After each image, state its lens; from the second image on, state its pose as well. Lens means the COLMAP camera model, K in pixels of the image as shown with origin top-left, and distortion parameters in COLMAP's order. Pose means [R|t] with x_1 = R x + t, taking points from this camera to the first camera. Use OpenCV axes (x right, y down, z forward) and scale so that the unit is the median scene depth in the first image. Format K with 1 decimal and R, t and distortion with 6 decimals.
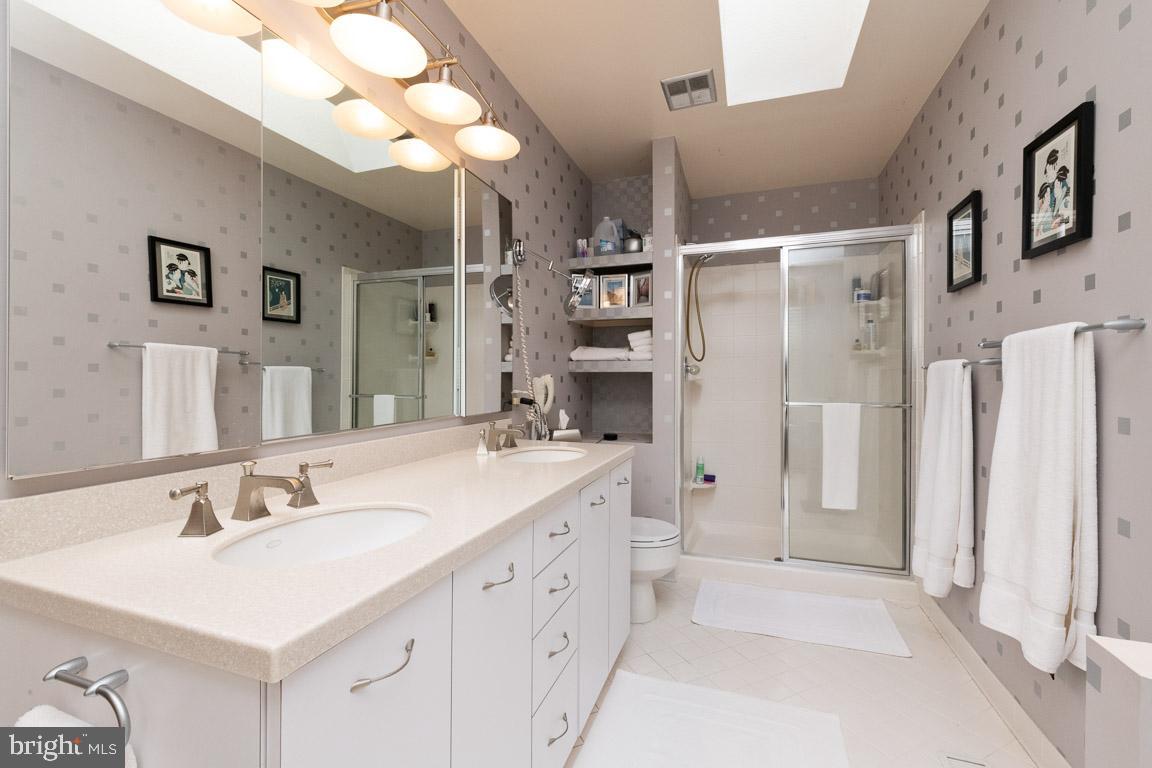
lens RADIAL K [[494.1, 0, 573.1], [0, 494.1, 381.1], [0, 0, 1]] dist [-0.002981, -0.000792]
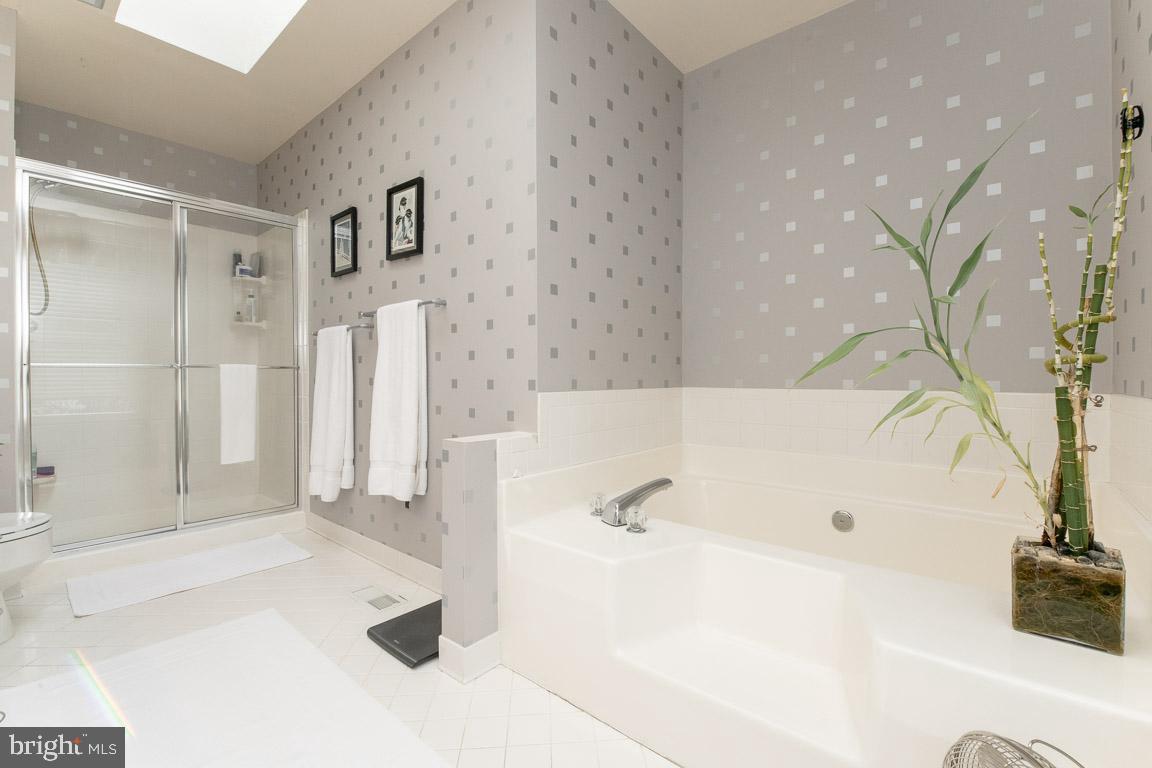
lens RADIAL K [[494.1, 0, 576.8], [0, 494.1, 380.5], [0, 0, 1]] dist [-0.002981, -0.000792]
pose [[0.363341, -0.012983, 0.931566, -0.292726], [0.002954, 0.999914, 0.012783, 0.102027], [-0.931652, -0.001893, 0.363348, -0.121987]]
